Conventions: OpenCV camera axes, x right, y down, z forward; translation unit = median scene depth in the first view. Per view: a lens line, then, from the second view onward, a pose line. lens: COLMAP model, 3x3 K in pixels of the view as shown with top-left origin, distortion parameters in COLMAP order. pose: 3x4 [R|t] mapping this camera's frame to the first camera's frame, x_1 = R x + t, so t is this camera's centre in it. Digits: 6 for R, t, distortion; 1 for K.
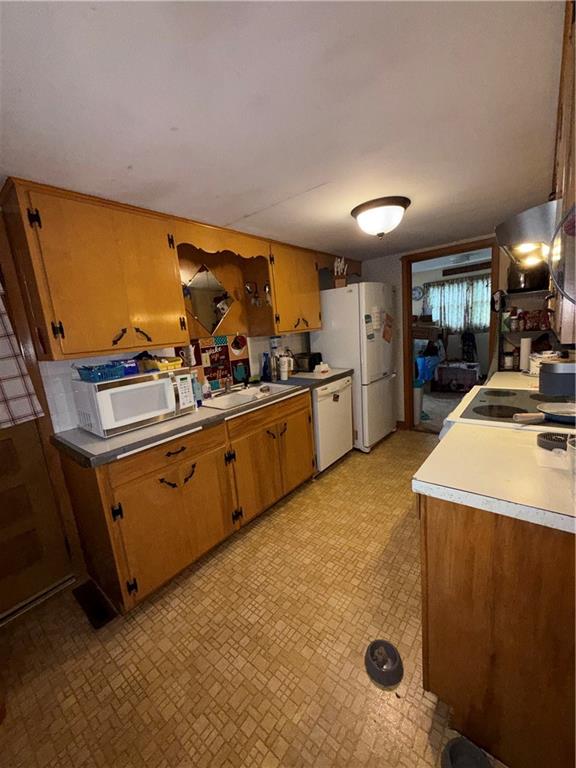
lens RADIAL K [[305.6, 0, 288.4], [0, 305.6, 382.5], [0, 0, 1]] dist [-0.000476, 0.000207]
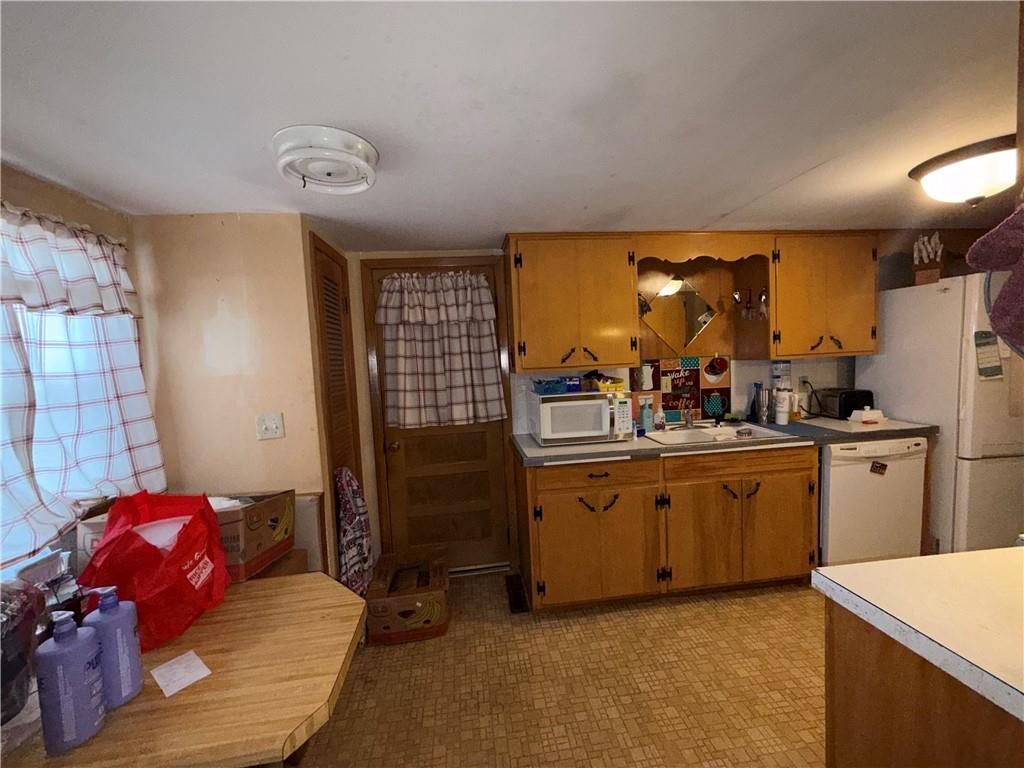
lens RADIAL K [[407.5, 0, 515.1], [0, 407.5, 385.7], [0, 0, 1]] dist [-0.000476, 0.000207]
pose [[0.725452, 0.100722, -0.680863, 0.251618], [-0.137831, 0.990456, -0.000337, -0.016752], [0.674330, 0.094089, 0.732411, -0.135121]]
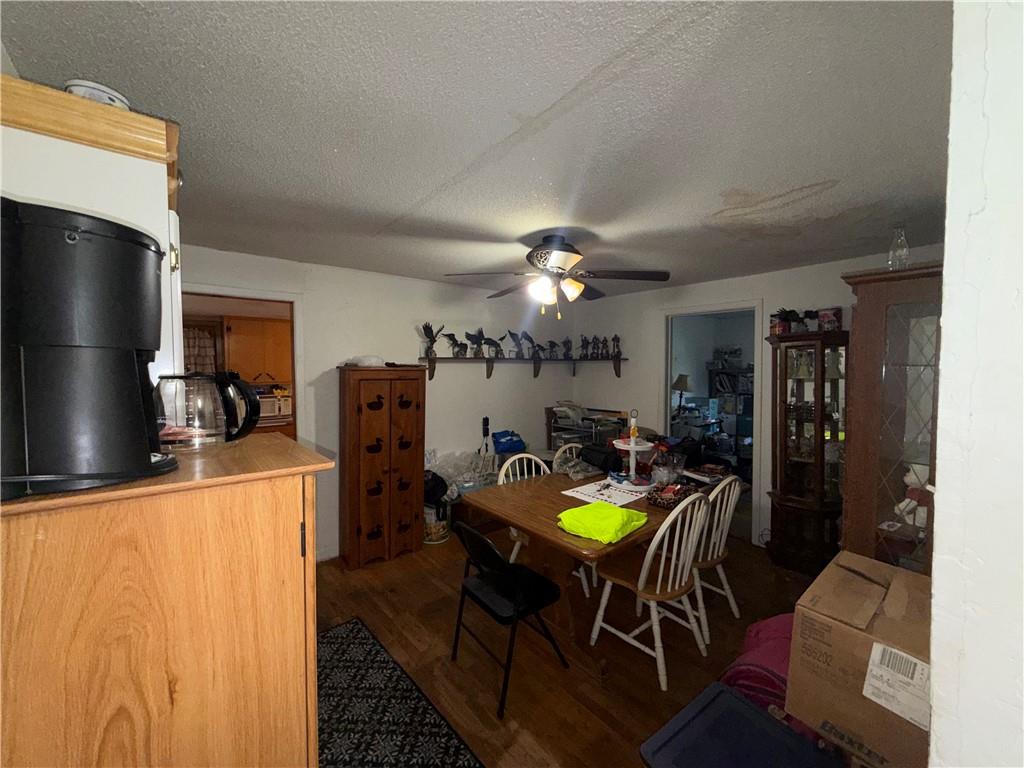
lens RADIAL K [[407.5, 0, 512.4], [0, 407.5, 382.1], [0, 0, 1]] dist [-0.000476, 0.000207]
pose [[0.978398, 0.094469, -0.183881, 1.504959], [-0.119715, 0.984073, -0.131414, 0.041457], [0.168537, 0.150588, 0.974124, -1.291690]]
